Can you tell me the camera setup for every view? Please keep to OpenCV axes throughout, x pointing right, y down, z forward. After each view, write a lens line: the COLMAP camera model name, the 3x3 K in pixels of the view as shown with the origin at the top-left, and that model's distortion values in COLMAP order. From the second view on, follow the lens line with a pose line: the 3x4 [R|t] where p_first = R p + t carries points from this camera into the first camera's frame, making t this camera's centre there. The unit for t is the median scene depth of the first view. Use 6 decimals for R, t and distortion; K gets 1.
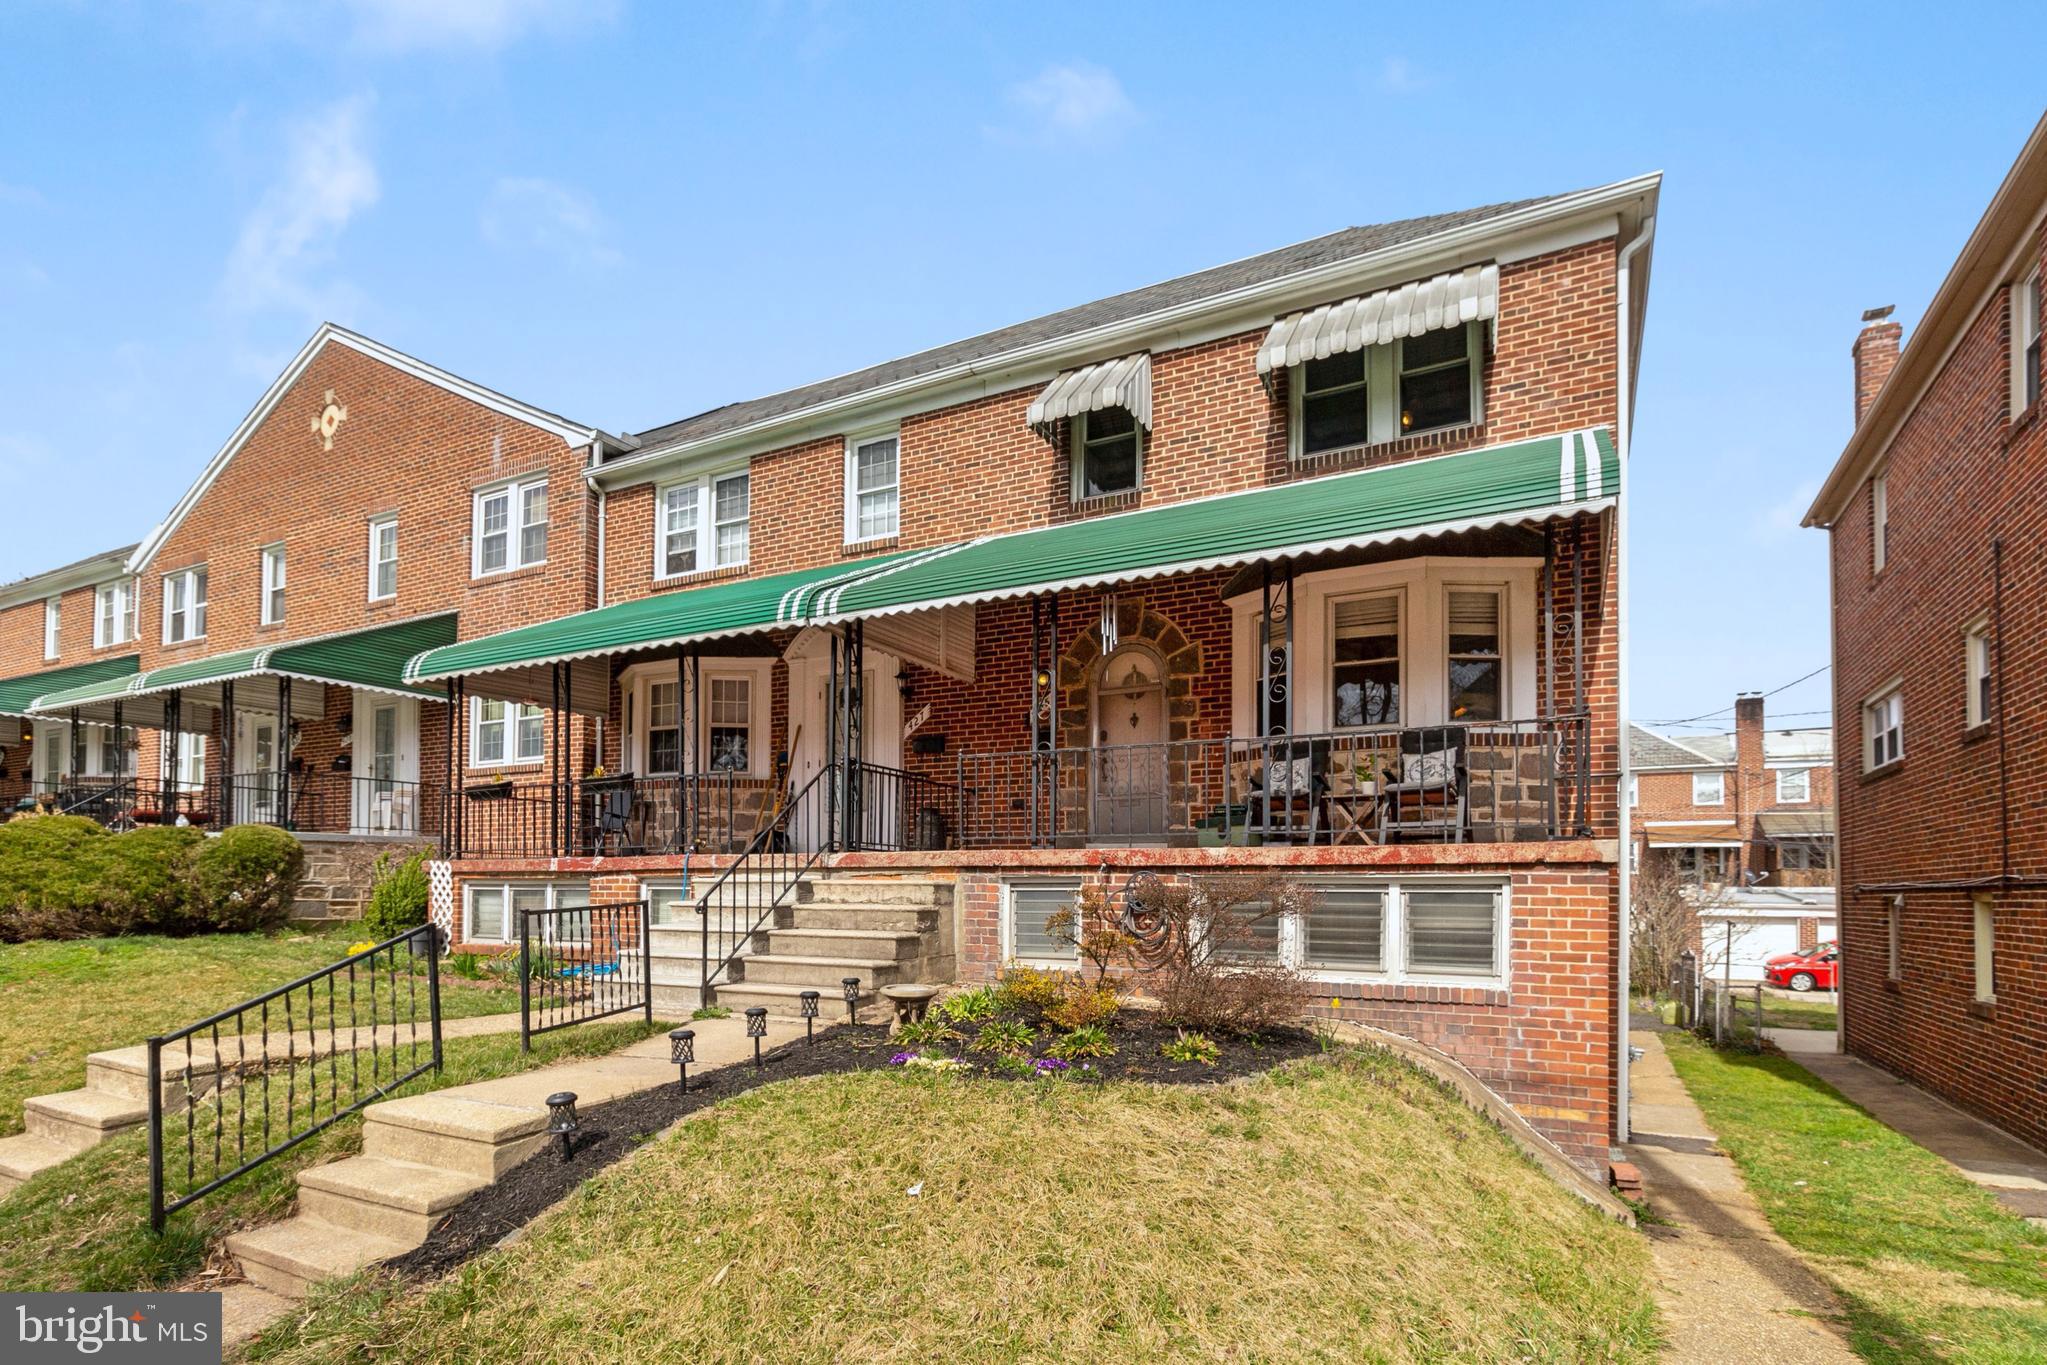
lens RADIAL K [[1051.6, 0, 1025.6], [0, 1051.6, 857.0], [0, 0, 1]] dist [0.001017, 0.000969]
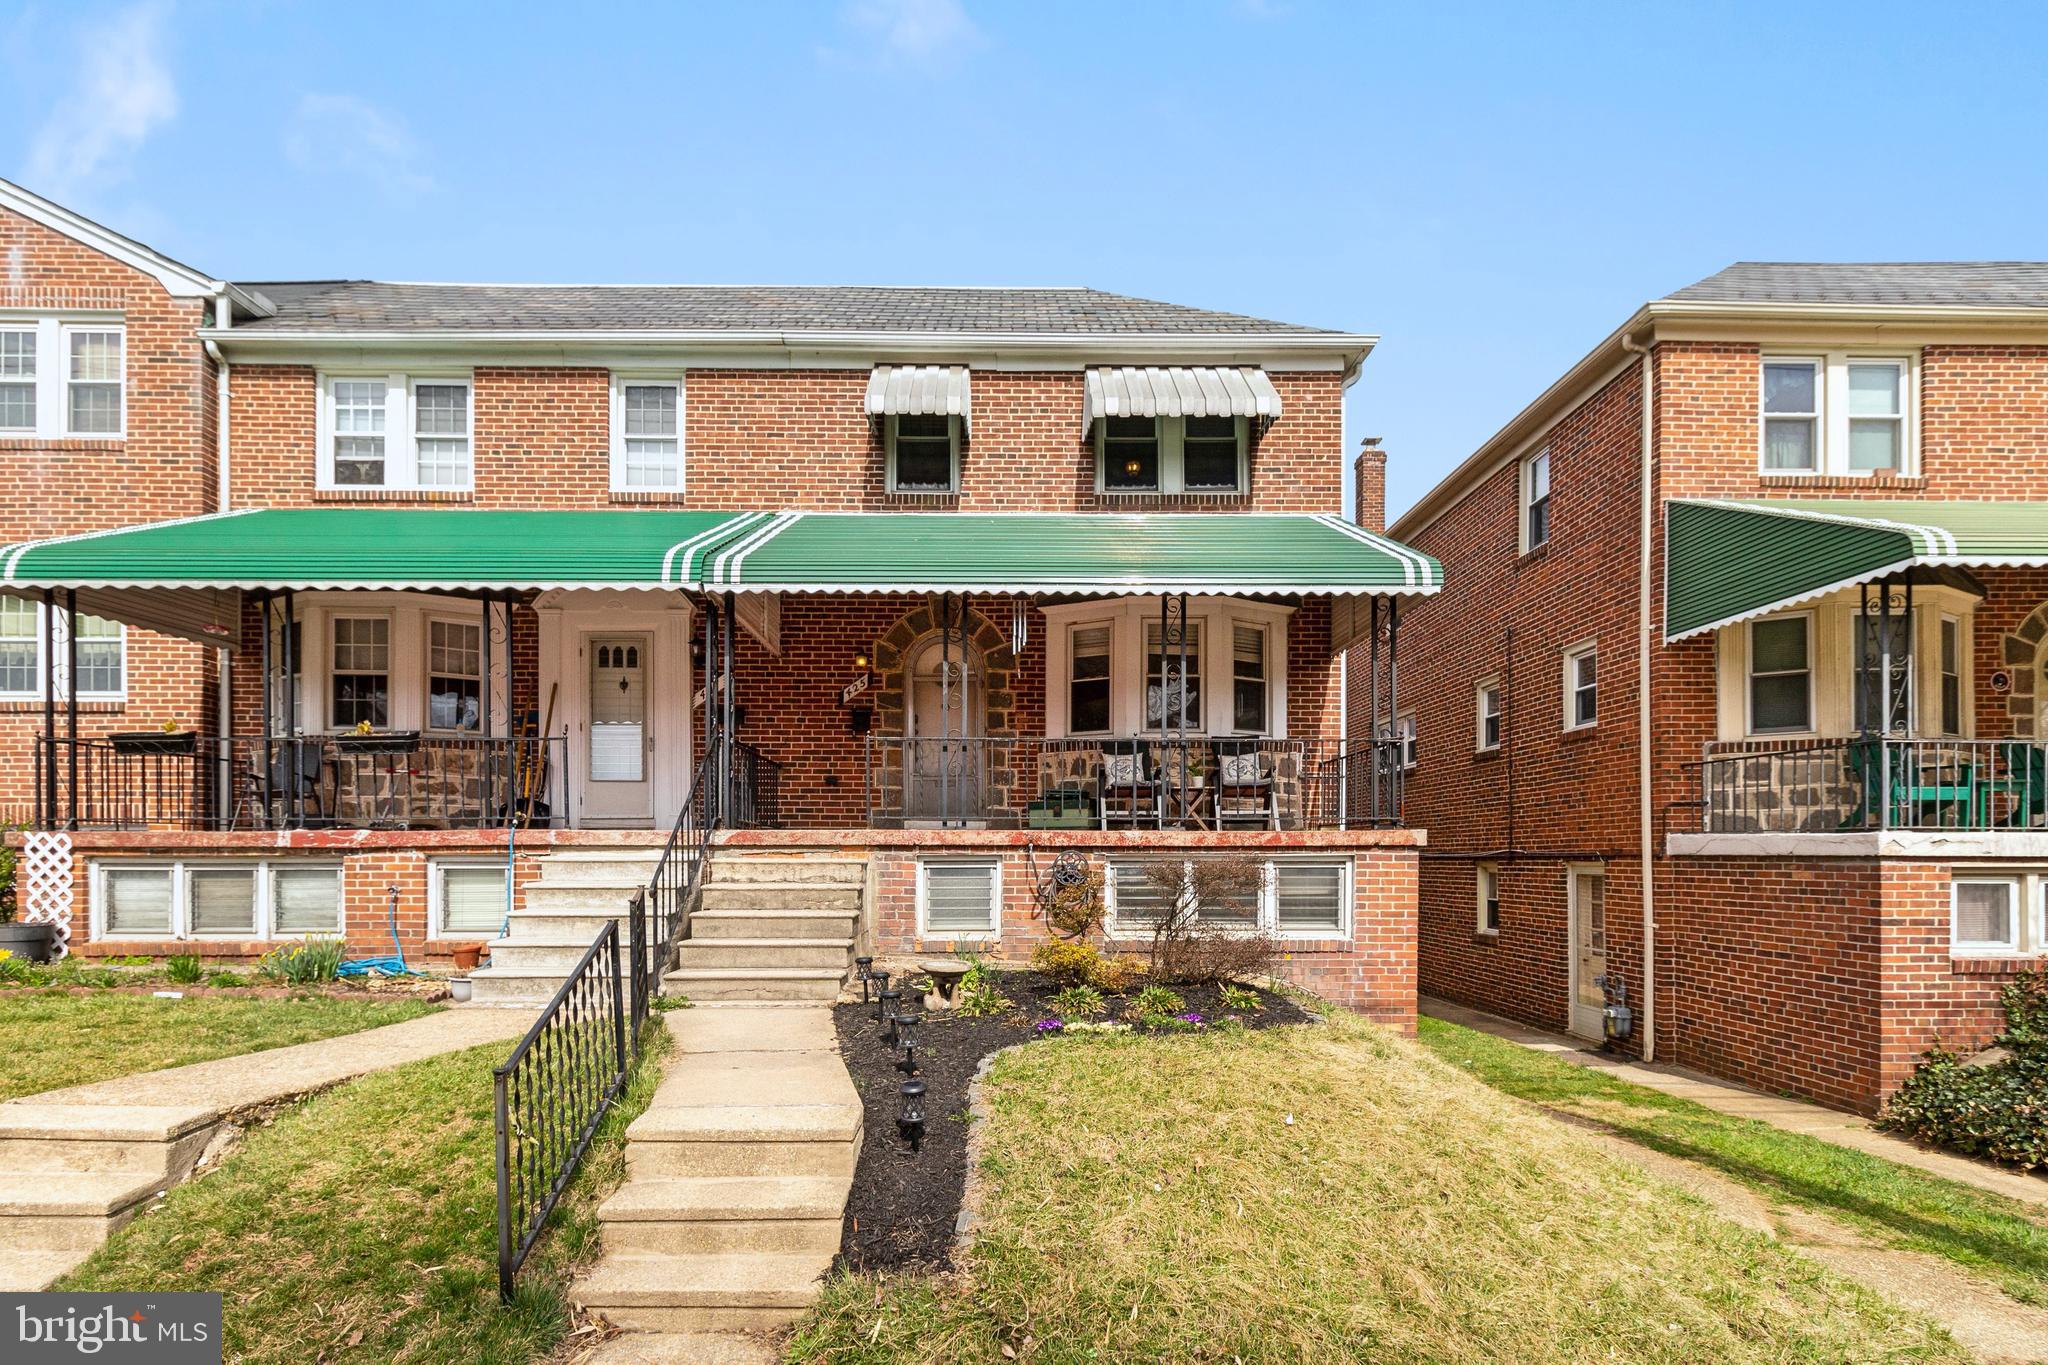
lens RADIAL K [[1028.2, 0, 1020.7], [0, 1028.2, 846.9], [0, 0, 1]] dist [0.000209, 0.002339]
pose [[0.873611, -0.001197, 0.486623, -0.362487], [-0.010984, 0.999694, 0.022179, -0.011158], [-0.486500, -0.024721, 0.873331, 0.039255]]
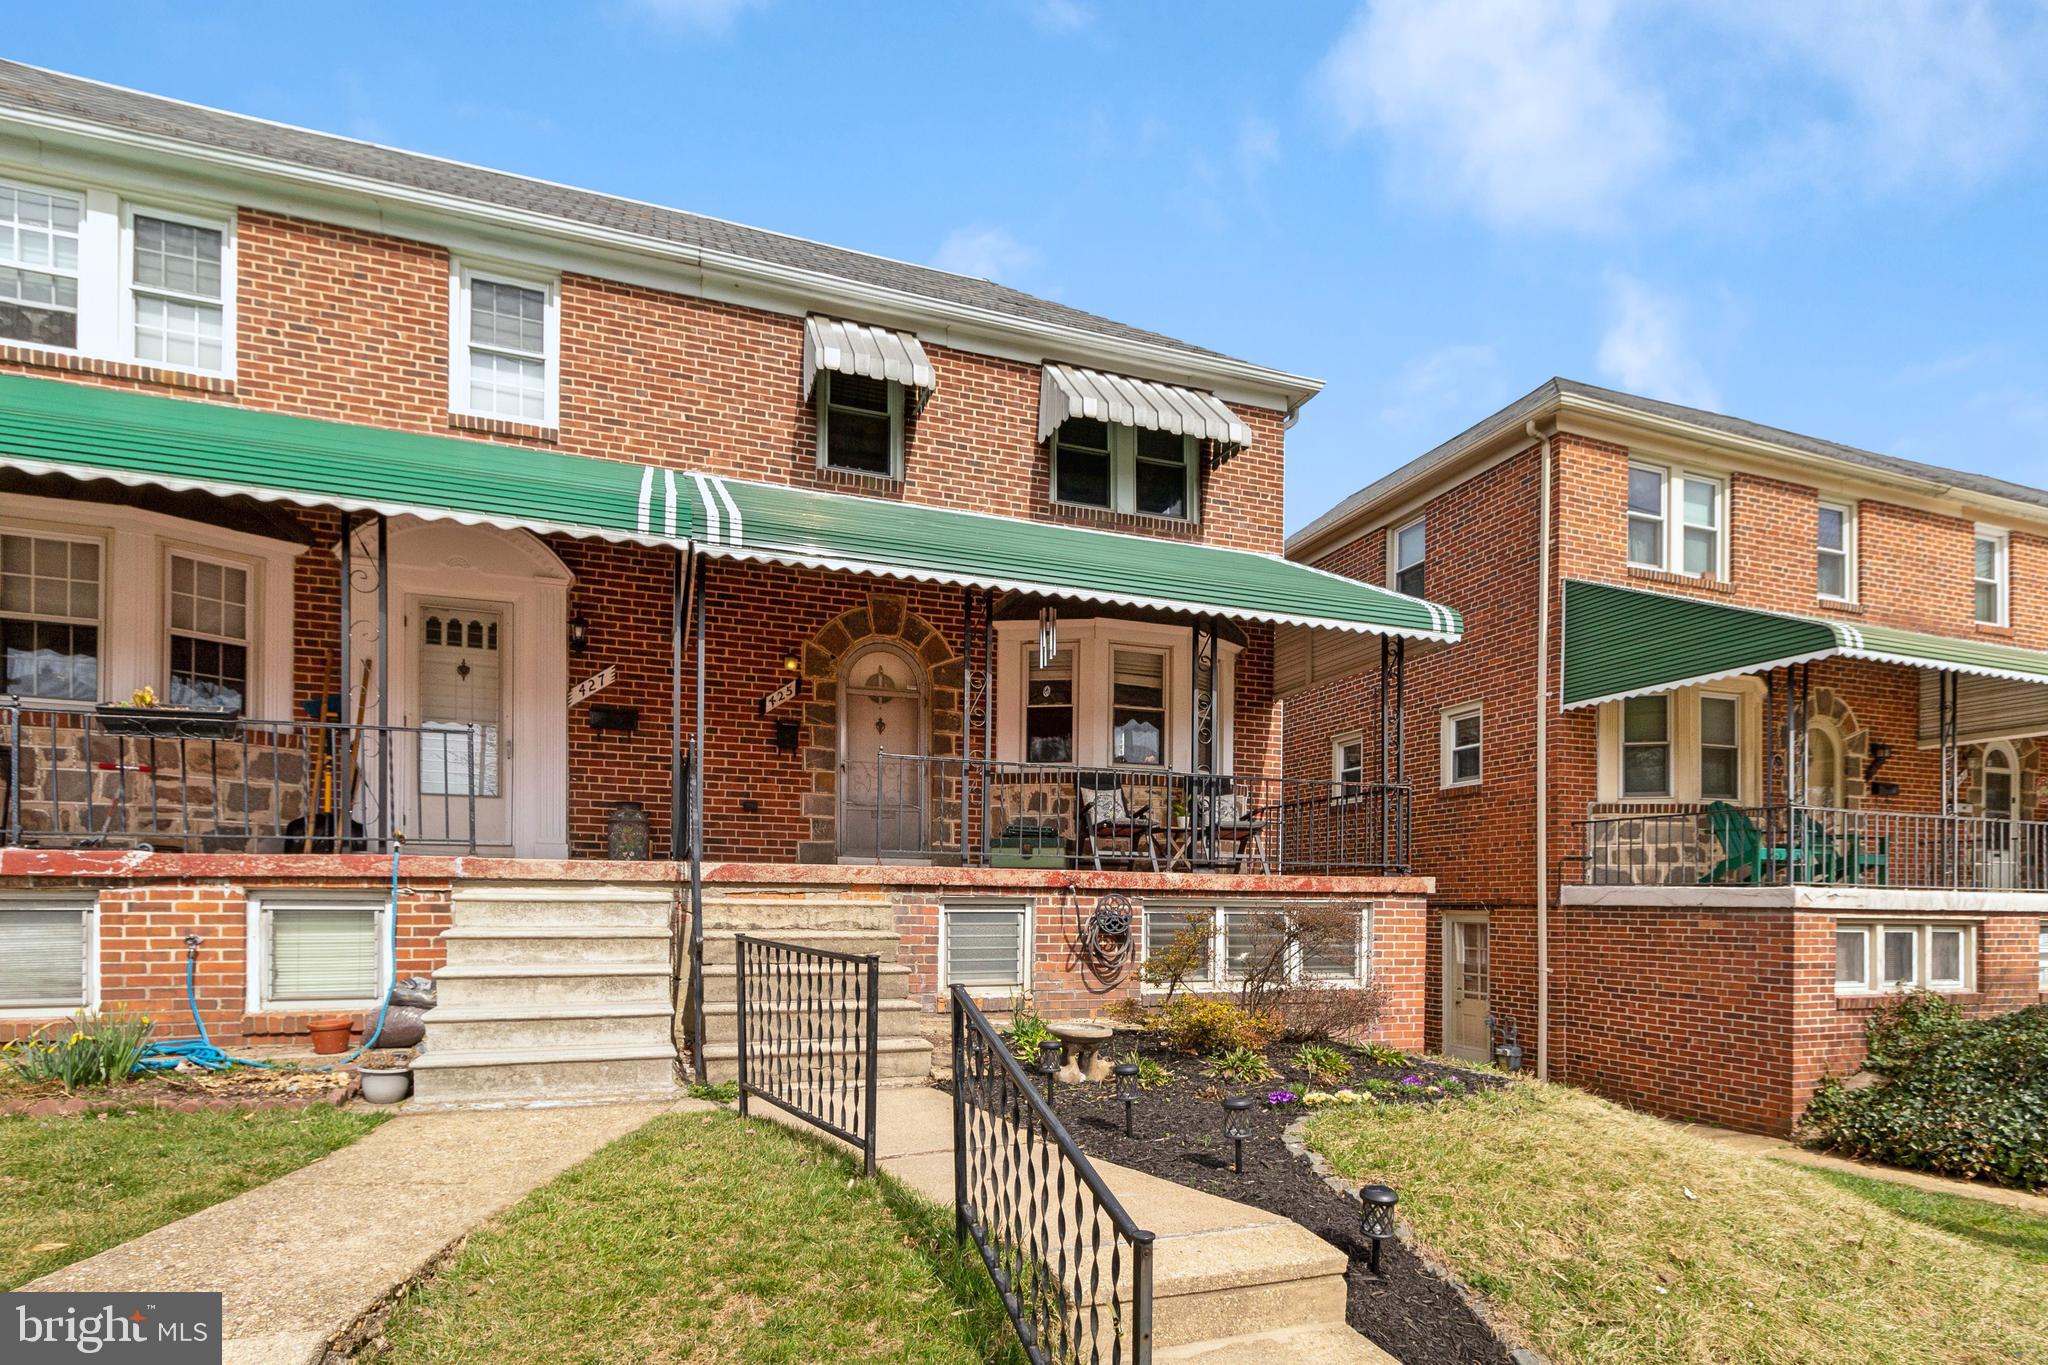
lens RADIAL K [[1040.3, 0, 1026.8], [0, 1040.3, 894.4], [0, 0, 1]] dist [0.000047, 0.000386]
pose [[0.665508, 0.007329, 0.746355, -0.524790], [-0.030521, 0.999383, 0.017401, -0.000936], [-0.745767, -0.034360, 0.665321, 0.300343]]
